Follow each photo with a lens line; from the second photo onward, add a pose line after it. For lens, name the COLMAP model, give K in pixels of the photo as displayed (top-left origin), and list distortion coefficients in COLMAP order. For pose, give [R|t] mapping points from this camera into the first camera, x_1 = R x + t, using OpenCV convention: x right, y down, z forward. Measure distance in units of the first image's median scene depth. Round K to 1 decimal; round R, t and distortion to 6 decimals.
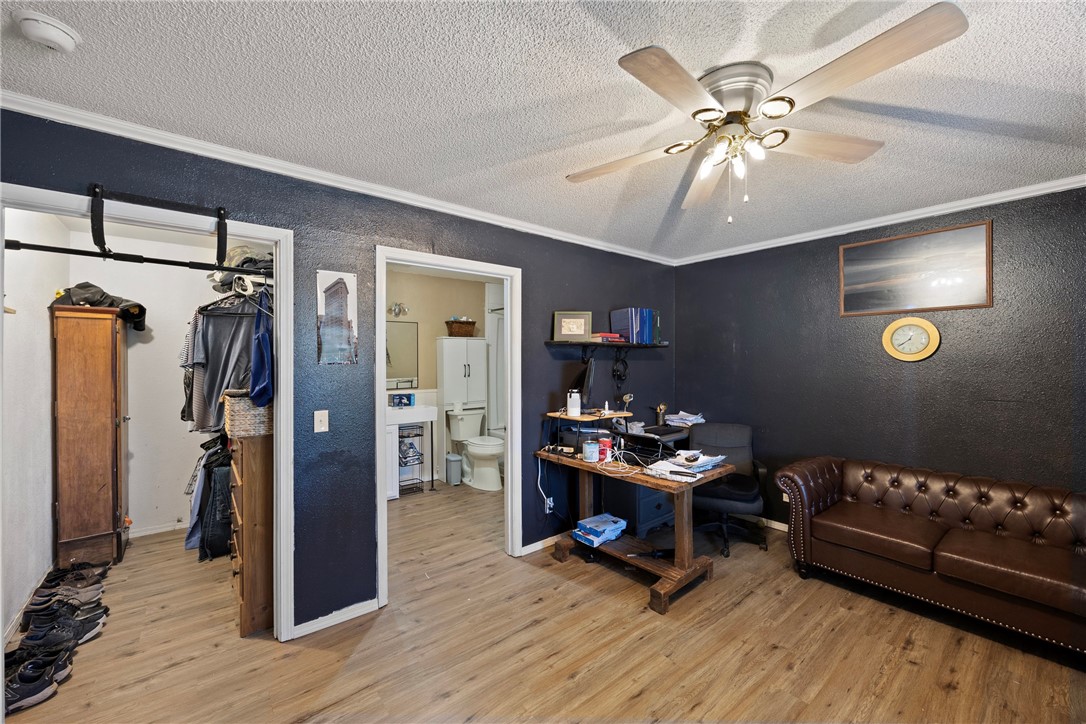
lens RADIAL K [[422.2, 0, 543.7], [0, 422.2, 359.1], [0, 0, 1]] dist [-0.000482, -0.000150]
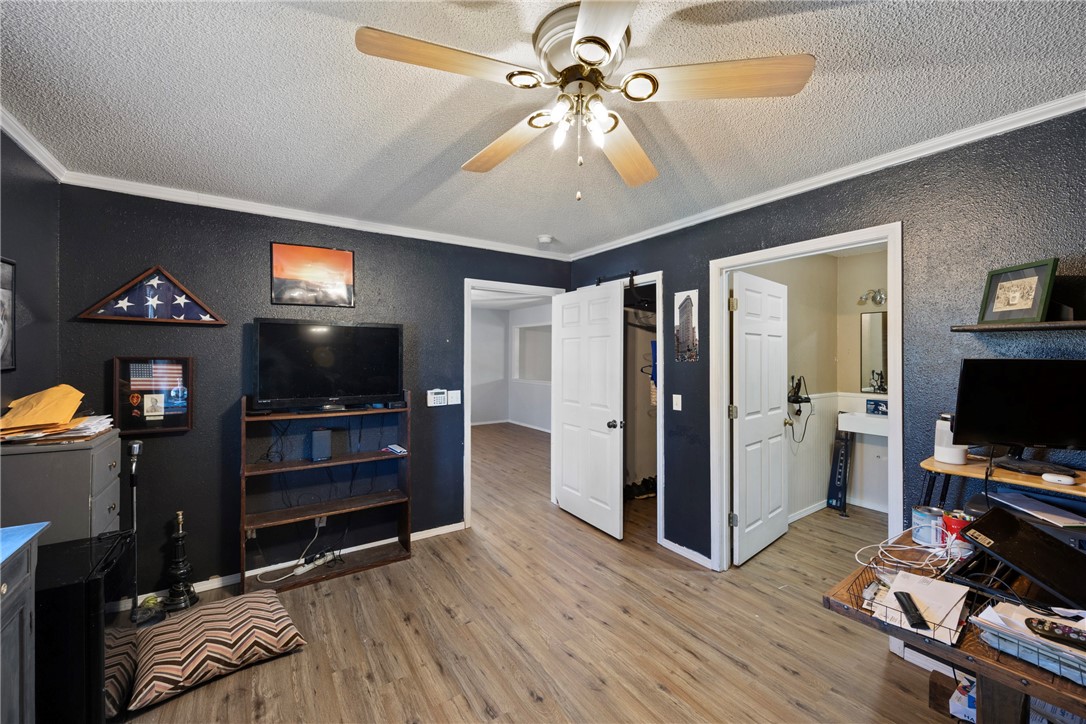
lens RADIAL K [[422.2, 0, 543.7], [0, 422.2, 359.1], [0, 0, 1]] dist [-0.000482, -0.000150]
pose [[-0.091219, 0.006696, -0.995808, 0.846334], [0.000825, 0.999978, 0.006648, -0.004247], [0.995831, -0.000215, -0.091223, 0.660508]]
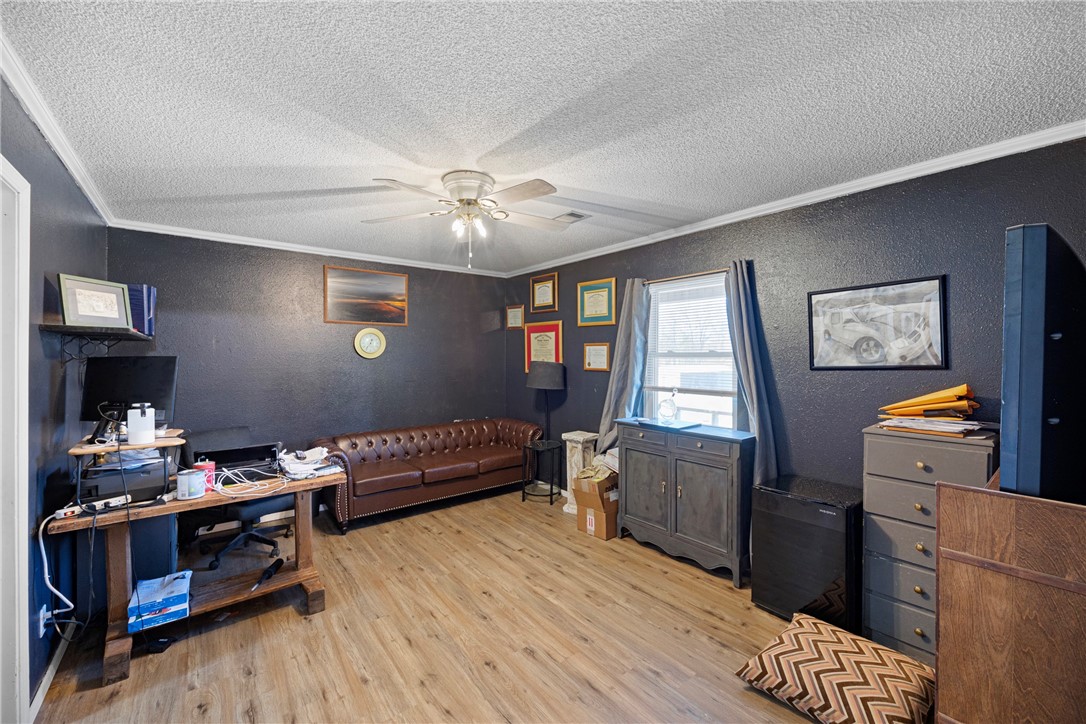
lens RADIAL K [[443.6, 0, 543.2], [0, 443.6, 356.3], [0, 0, 1]] dist [0.000426, 0.000114]
pose [[0.017429, -0.001595, 0.999847, -0.770537], [-0.000563, 0.999999, 0.001605, -0.003013], [-0.999848, -0.000591, 0.017428, 0.460024]]
